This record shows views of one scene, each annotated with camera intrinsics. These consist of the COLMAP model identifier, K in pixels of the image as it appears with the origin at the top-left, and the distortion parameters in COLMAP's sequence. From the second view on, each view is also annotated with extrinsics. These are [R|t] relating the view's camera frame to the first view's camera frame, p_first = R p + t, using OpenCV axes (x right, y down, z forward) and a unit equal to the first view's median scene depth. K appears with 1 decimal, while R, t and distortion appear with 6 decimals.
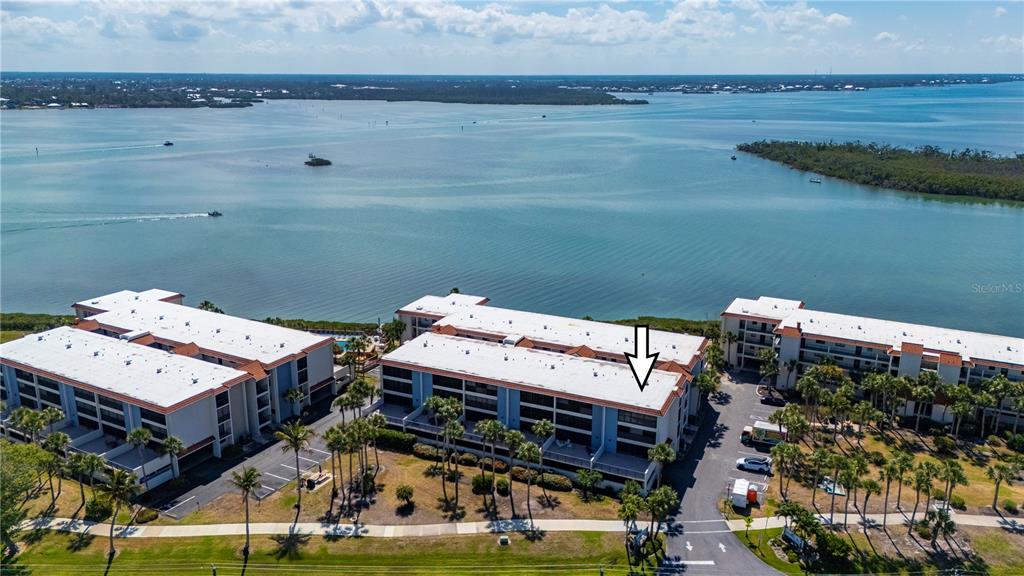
lens RADIAL K [[731.1, 0, 512.0], [0, 731.1, 288.0], [0, 0, 1]] dist [0.072555, -0.074404]
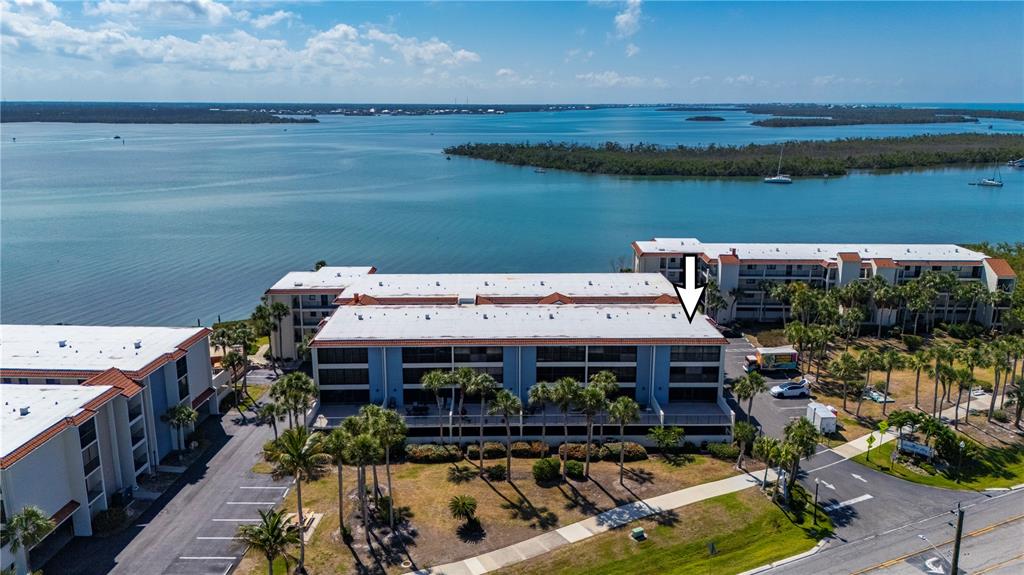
lens RADIAL K [[731.1, 0, 512.0], [0, 731.1, 287.5], [0, 0, 1]] dist [0.072555, -0.074404]
pose [[0.904151, -0.109525, 0.412934, -0.317991], [0.122082, 0.992512, -0.004058, 0.080135], [-0.409398, 0.054080, 0.910752, 0.327209]]
